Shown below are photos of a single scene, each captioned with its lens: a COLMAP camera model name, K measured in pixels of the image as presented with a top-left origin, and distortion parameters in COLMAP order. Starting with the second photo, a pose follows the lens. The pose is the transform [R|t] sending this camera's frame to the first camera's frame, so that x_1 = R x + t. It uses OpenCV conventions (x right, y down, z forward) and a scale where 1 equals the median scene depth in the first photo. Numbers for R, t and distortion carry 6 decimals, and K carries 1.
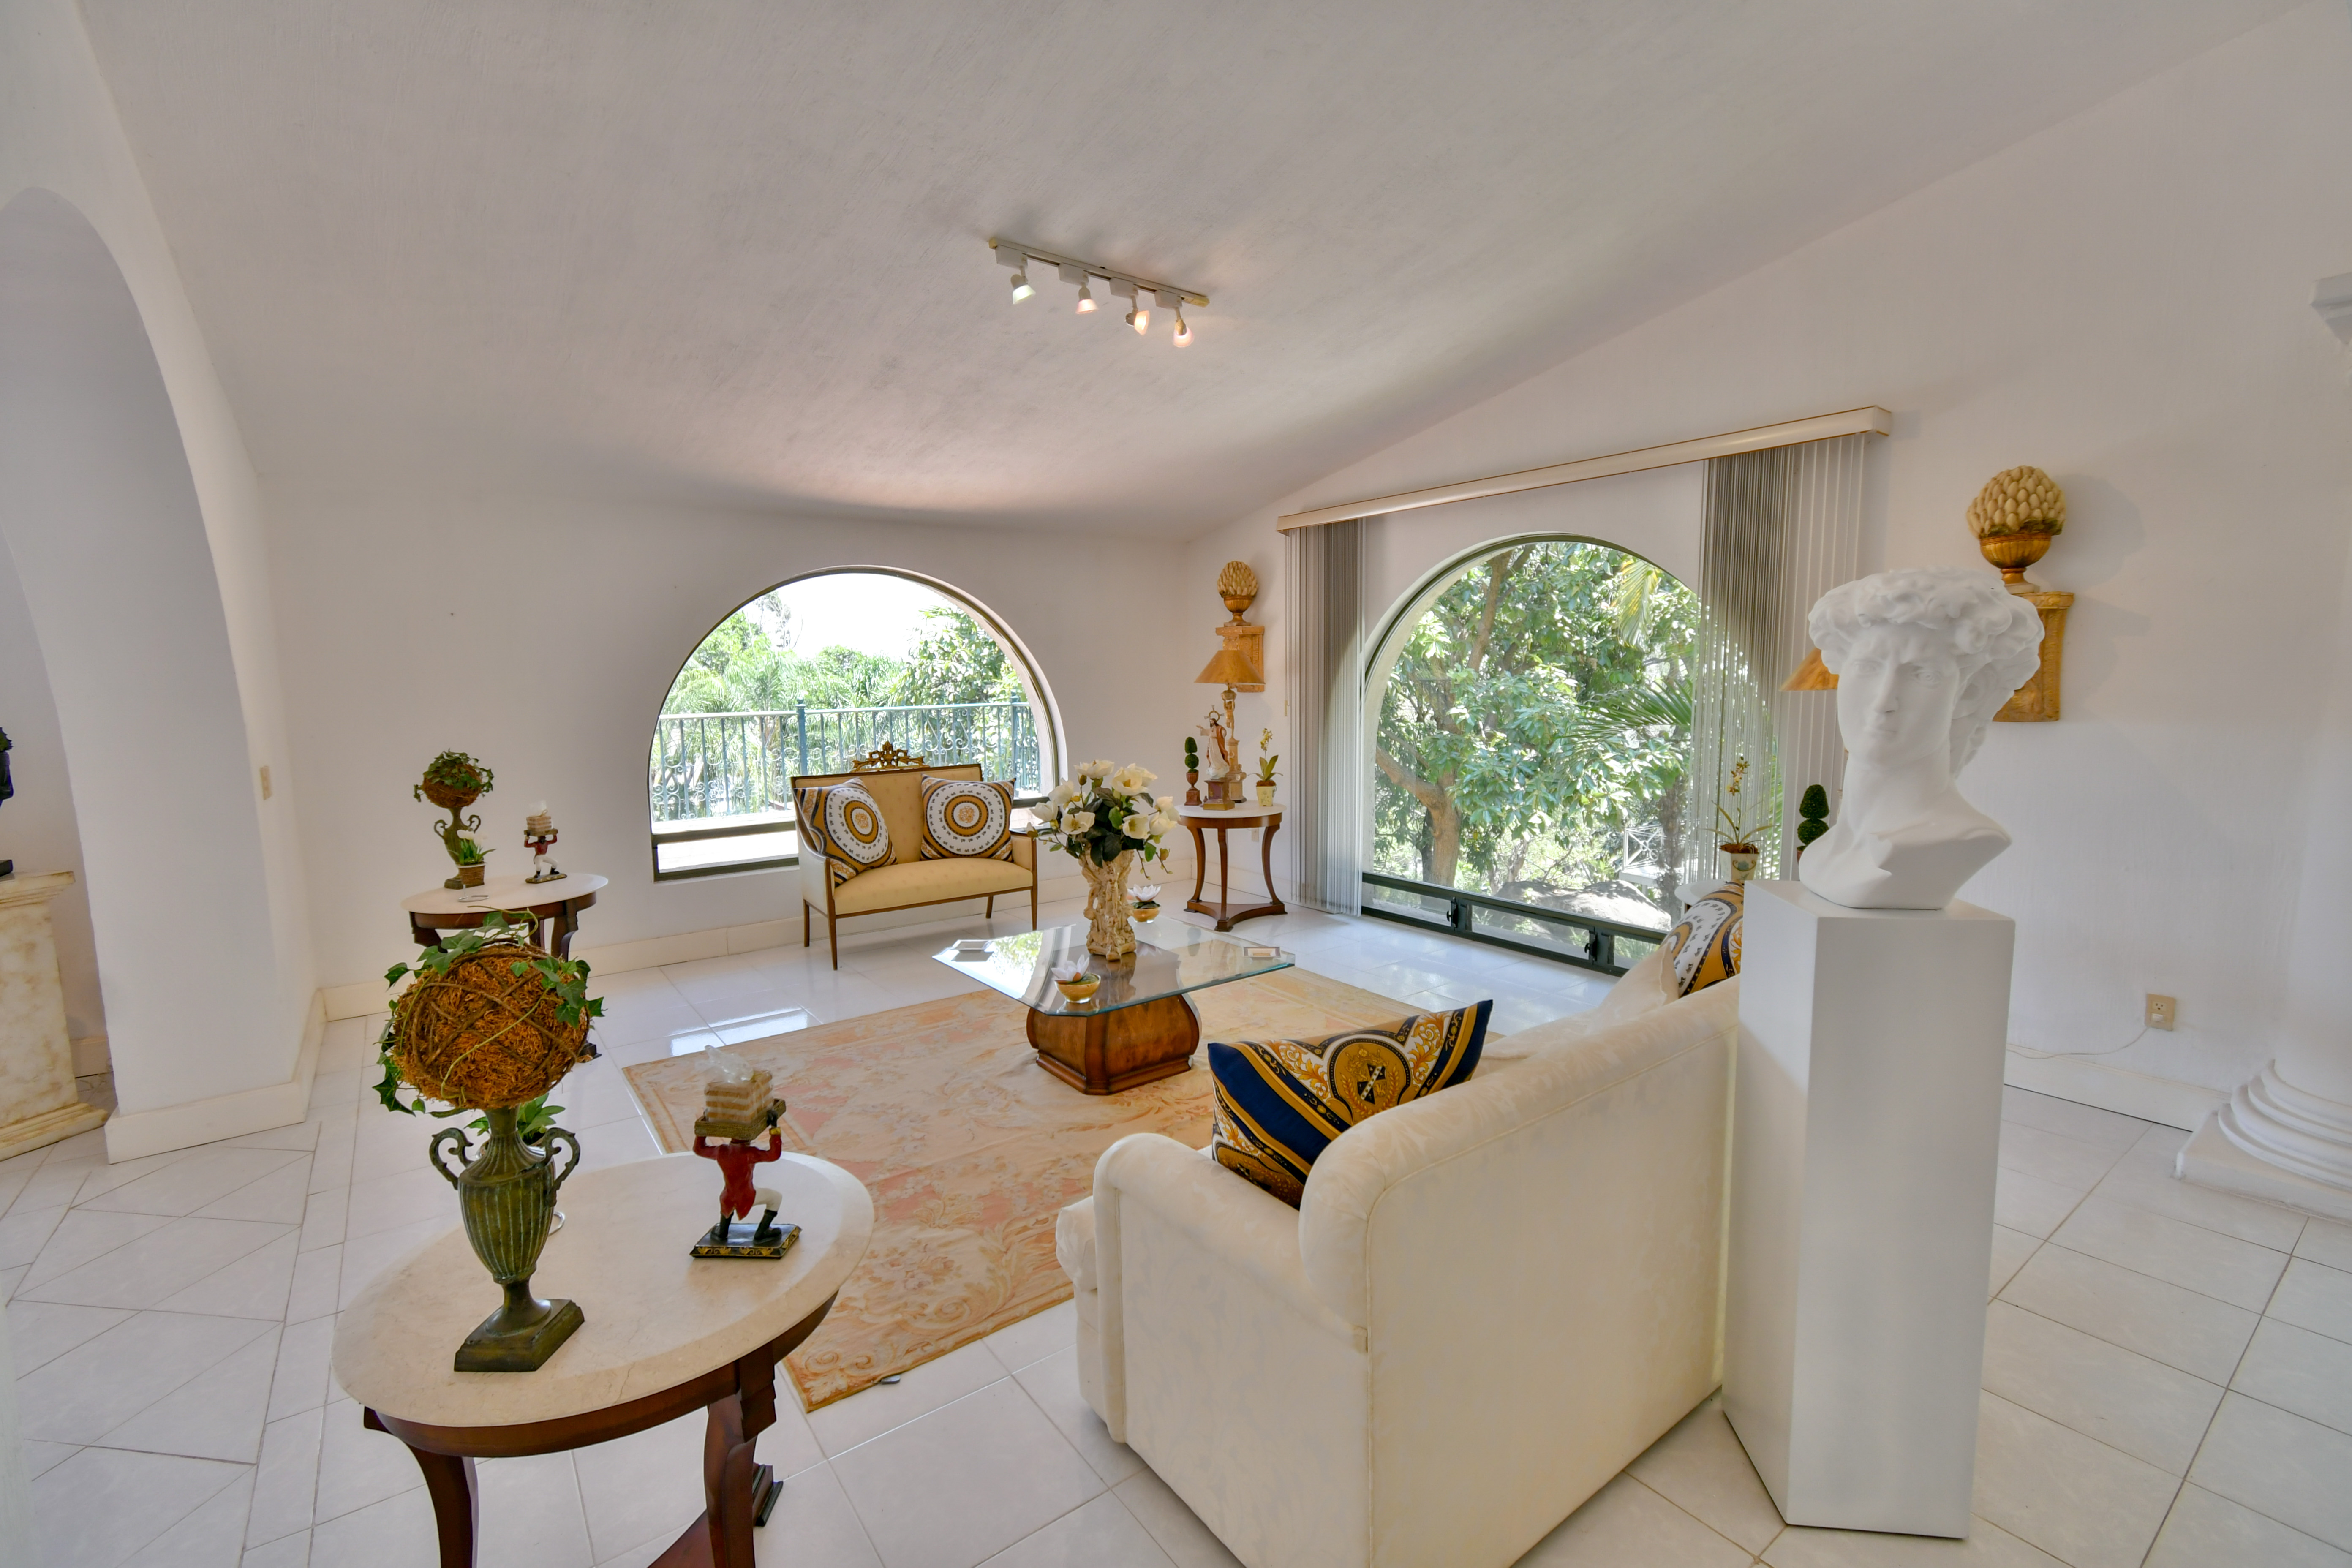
lens RADIAL K [[1033.5, 0, 1173.2], [0, 1033.5, 787.1], [0, 0, 1]] dist [0.006356, -0.003169]
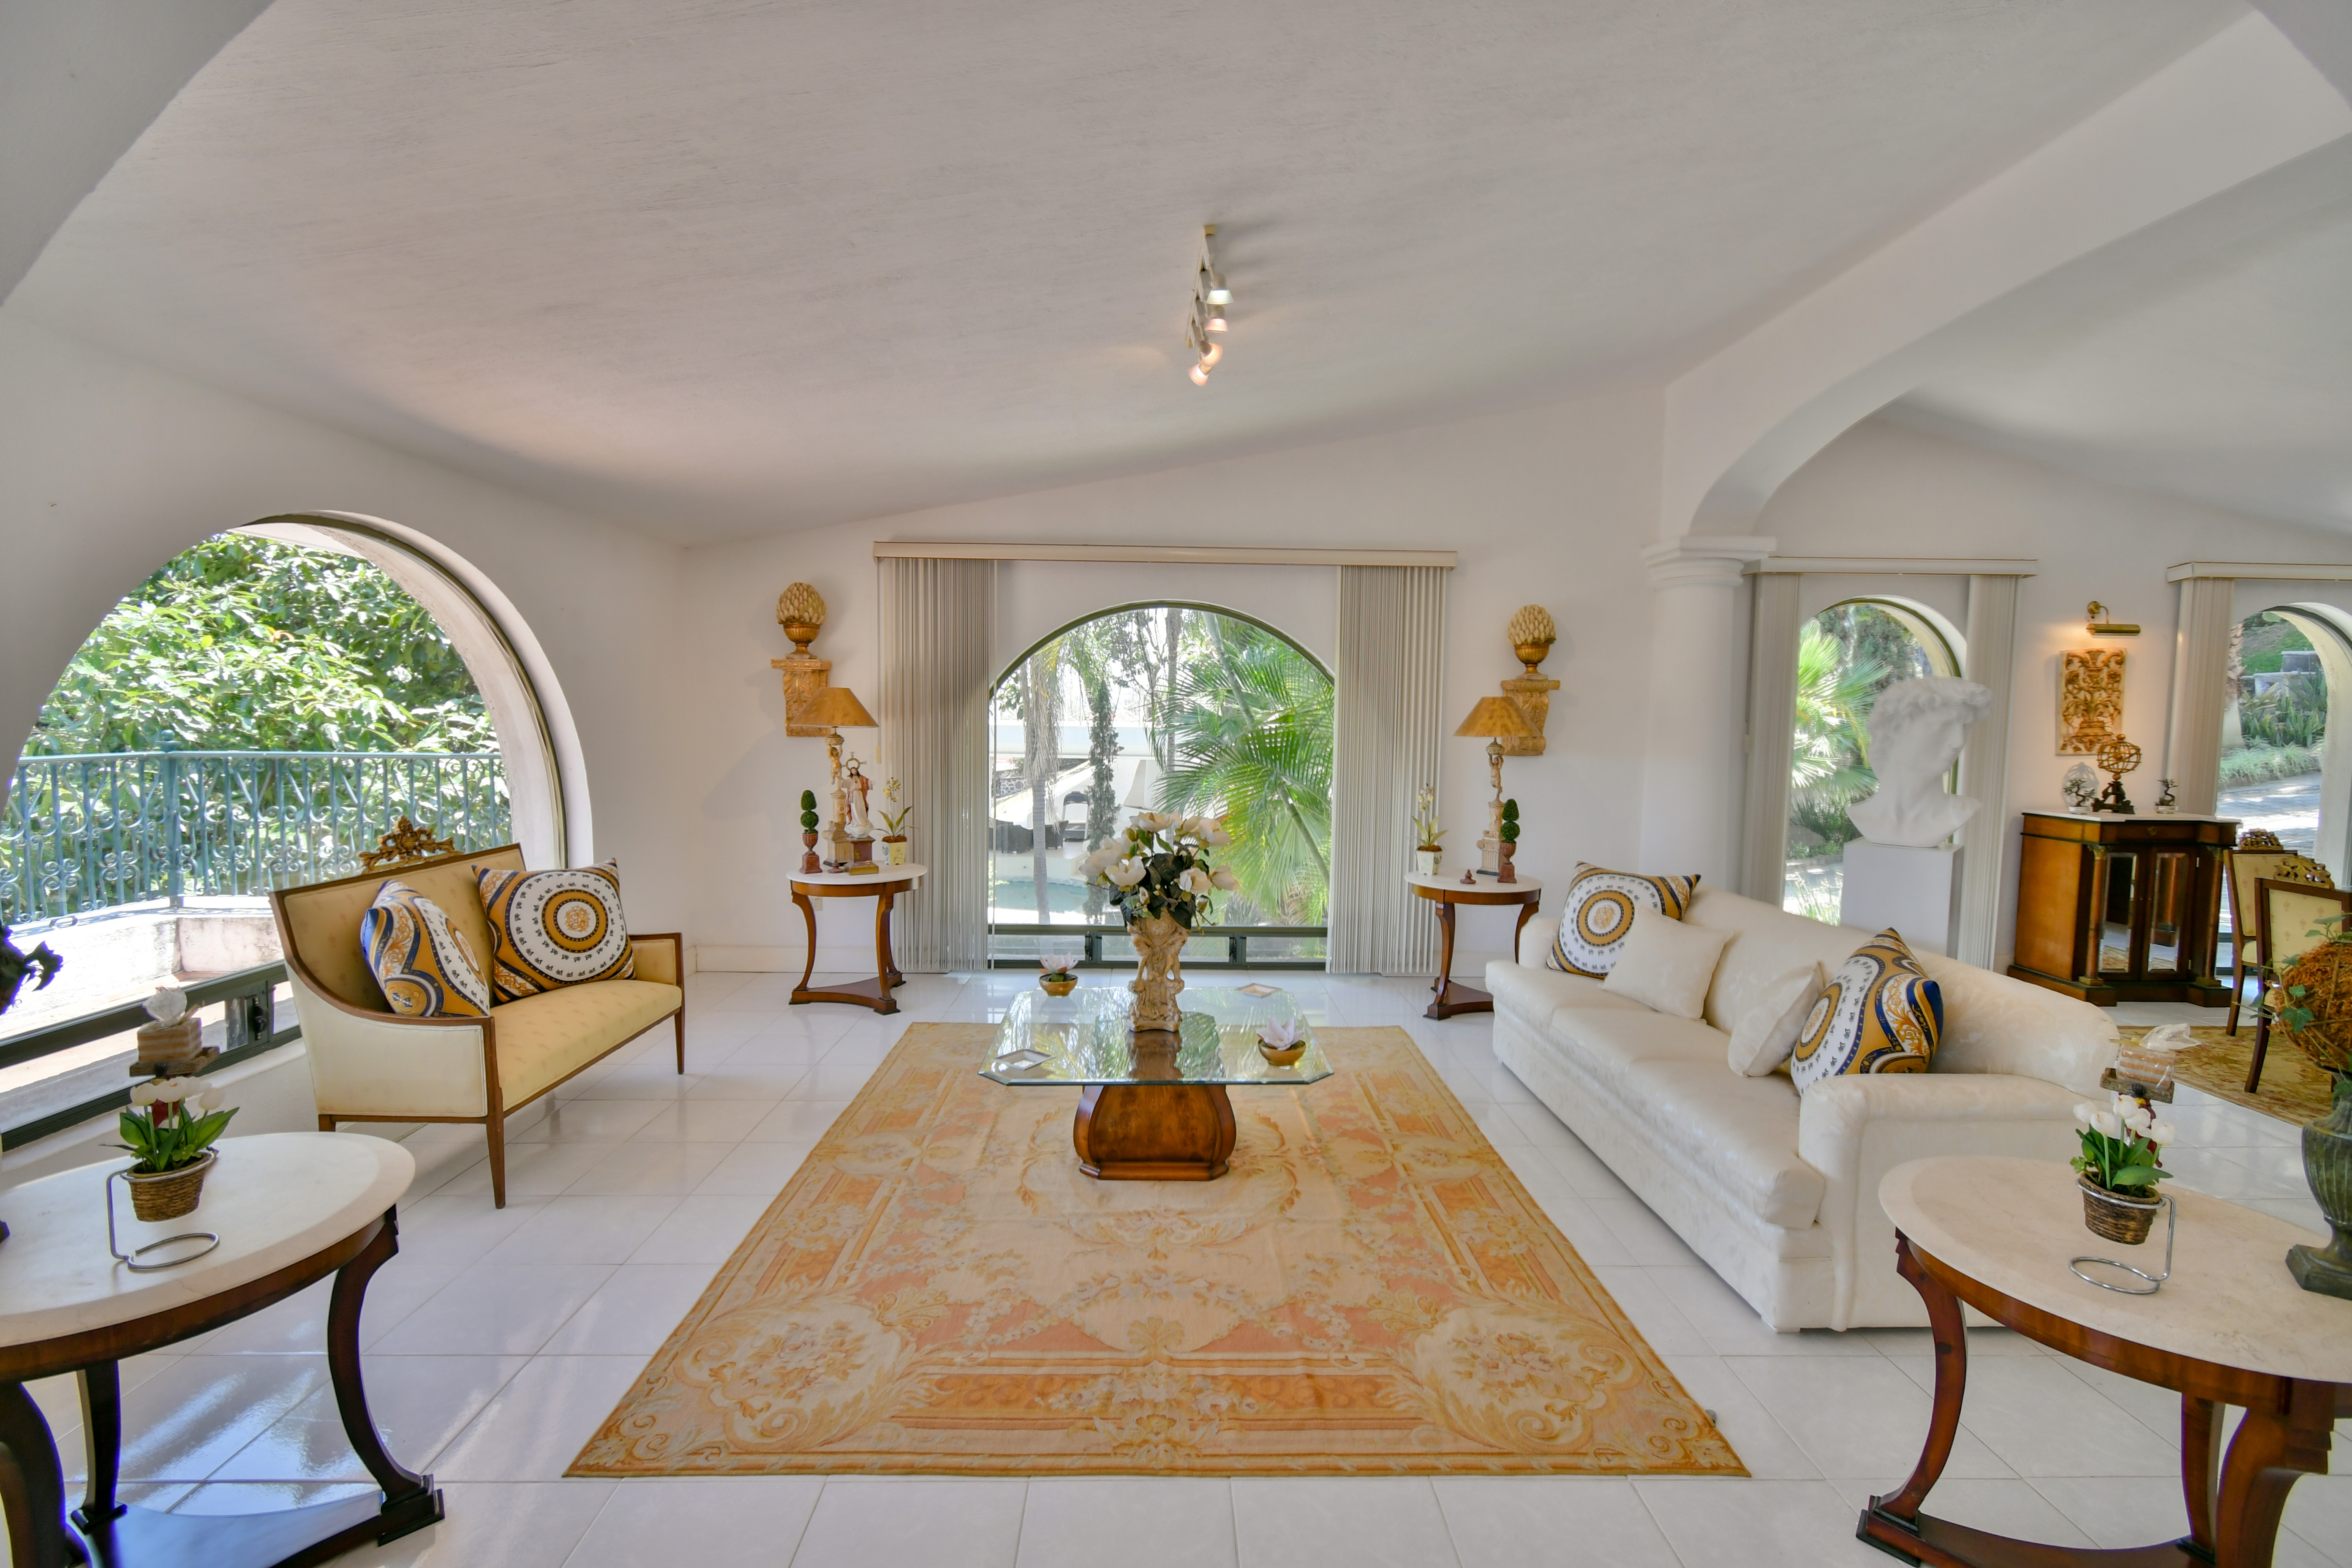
lens RADIAL K [[1033.5, 0, 1177.8], [0, 1033.5, 788.8], [0, 0, 1]] dist [0.006356, -0.003169]
pose [[0.578674, -0.037982, 0.814674, -0.511069], [0.071558, 0.997427, -0.004326, -0.026505], [-0.812414, 0.060799, 0.579903, 0.297030]]
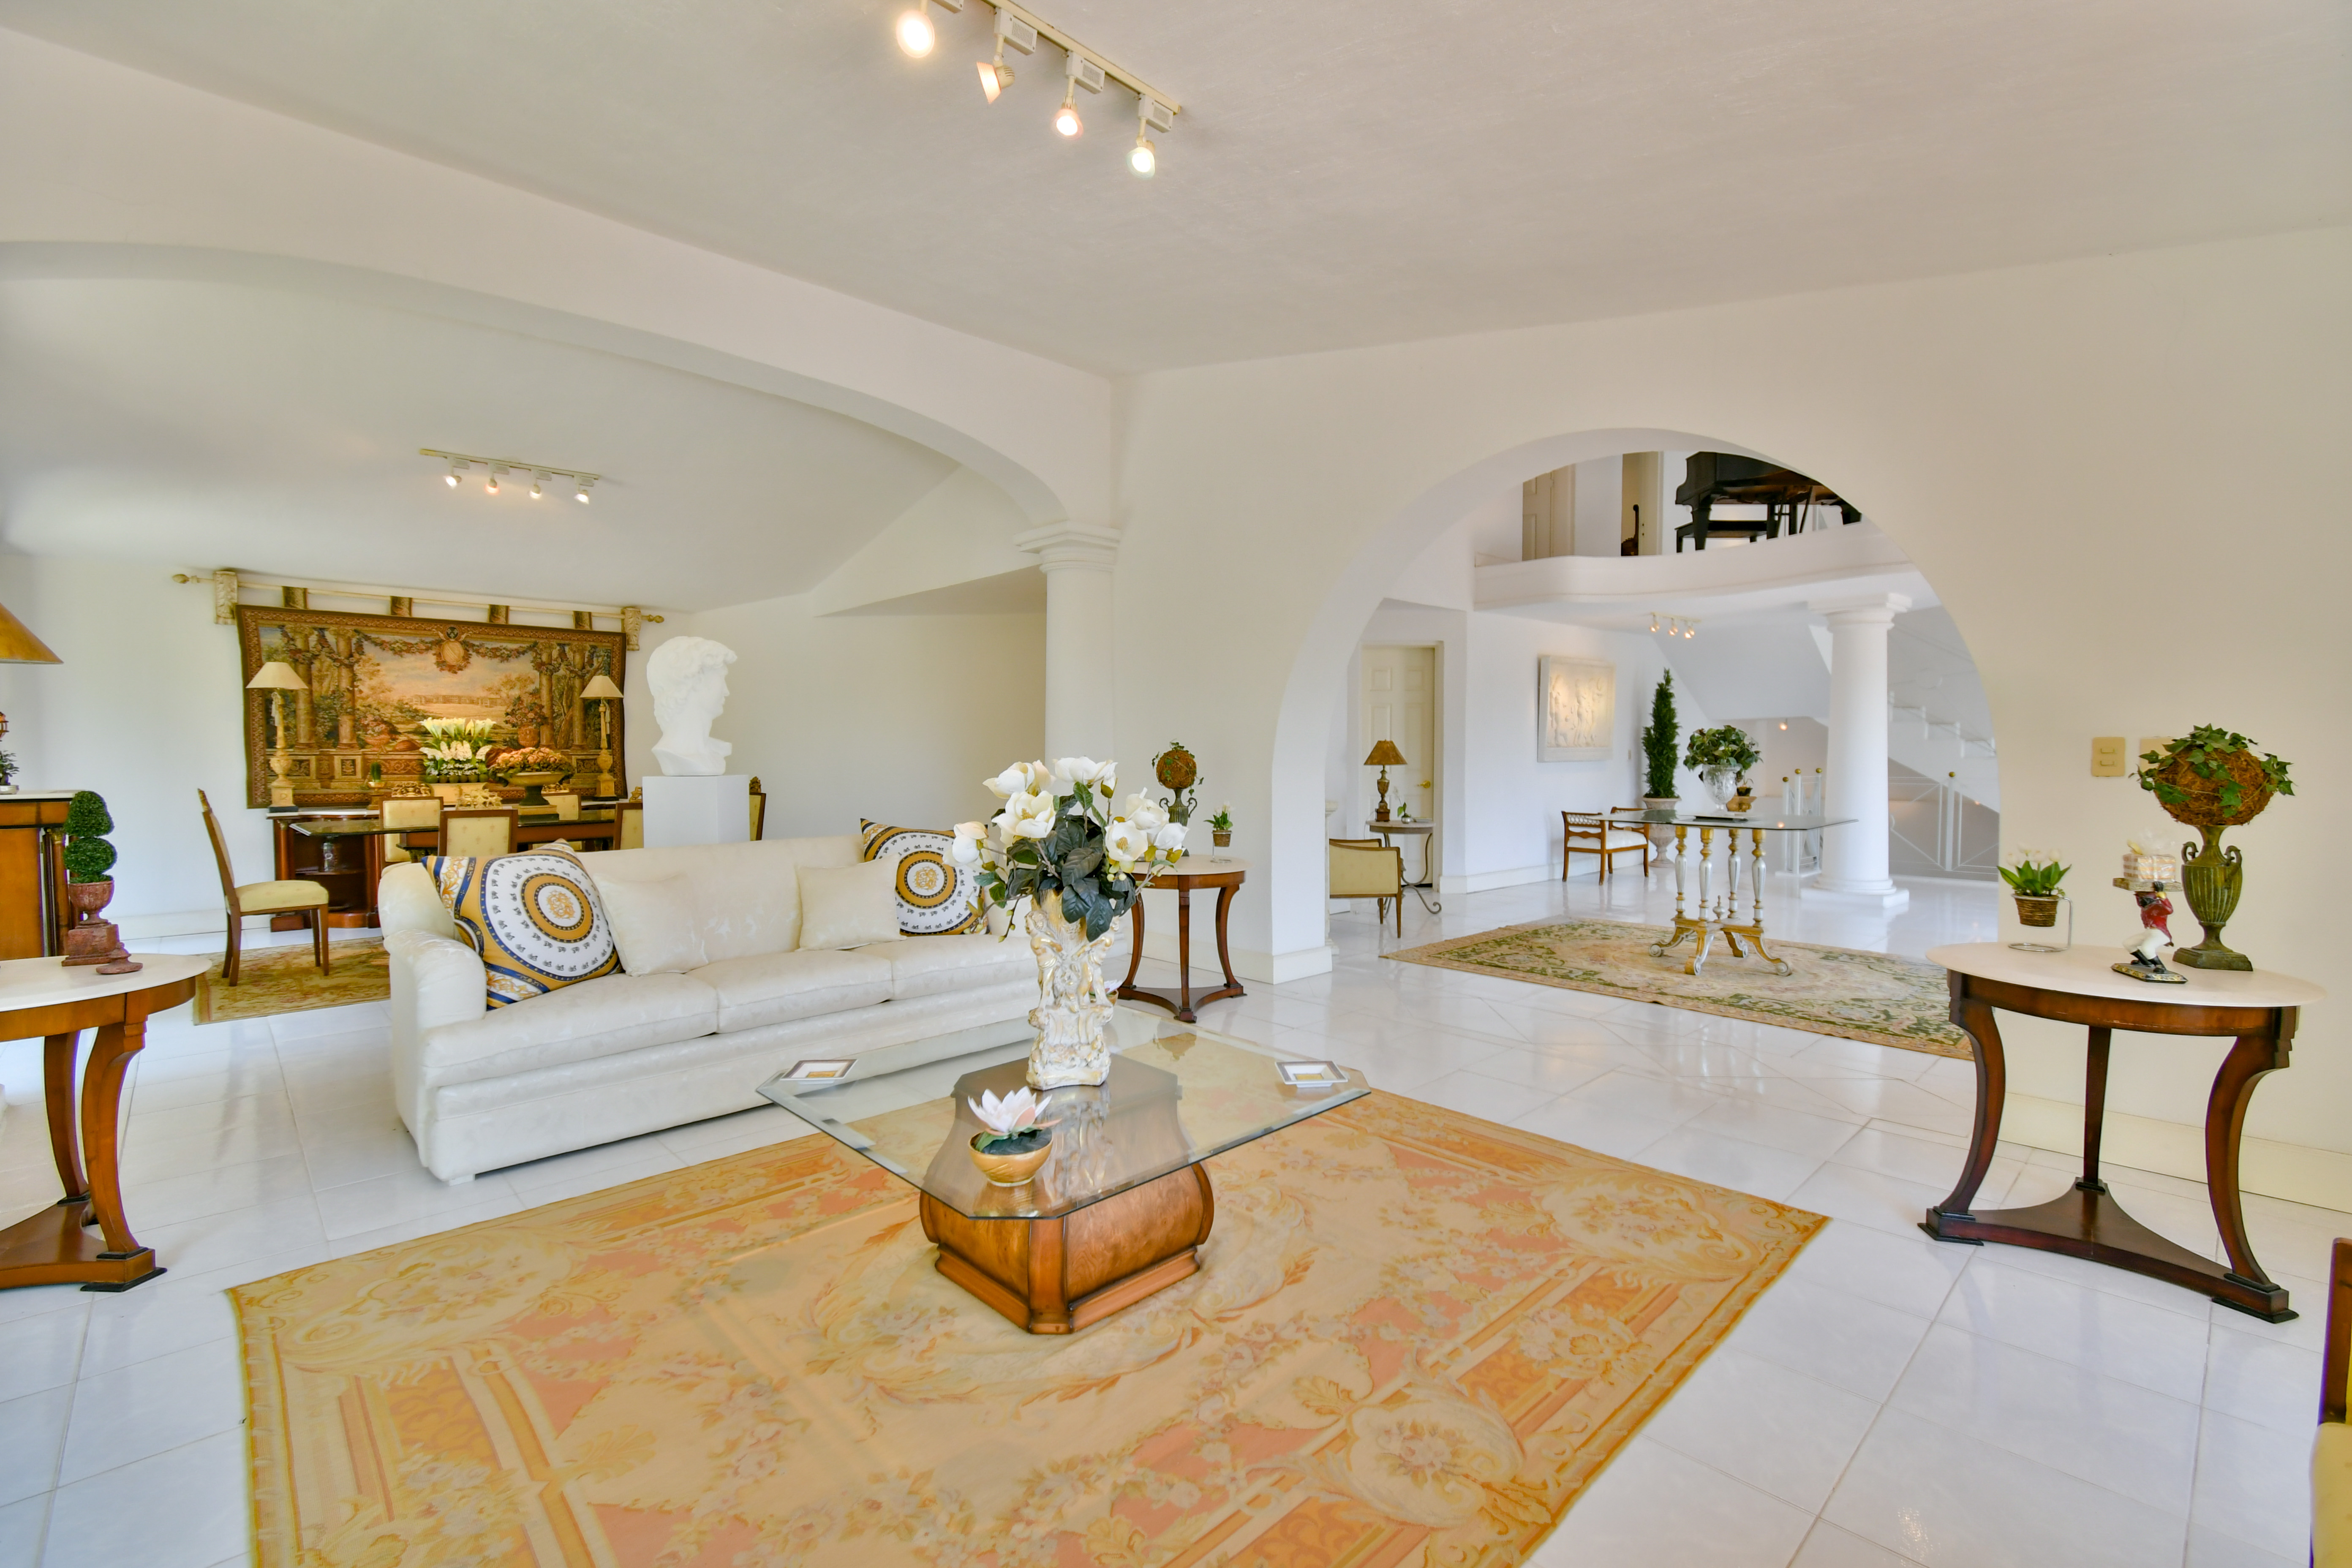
lens RADIAL K [[1033.5, 0, 1171.9], [0, 1033.5, 788.9], [0, 0, 1]] dist [0.006356, -0.003169]
pose [[-0.993100, 0.022018, -0.115184, -0.035788], [0.004579, 0.988748, 0.149521, -0.063379], [0.117180, 0.147962, -0.982027, 1.042038]]
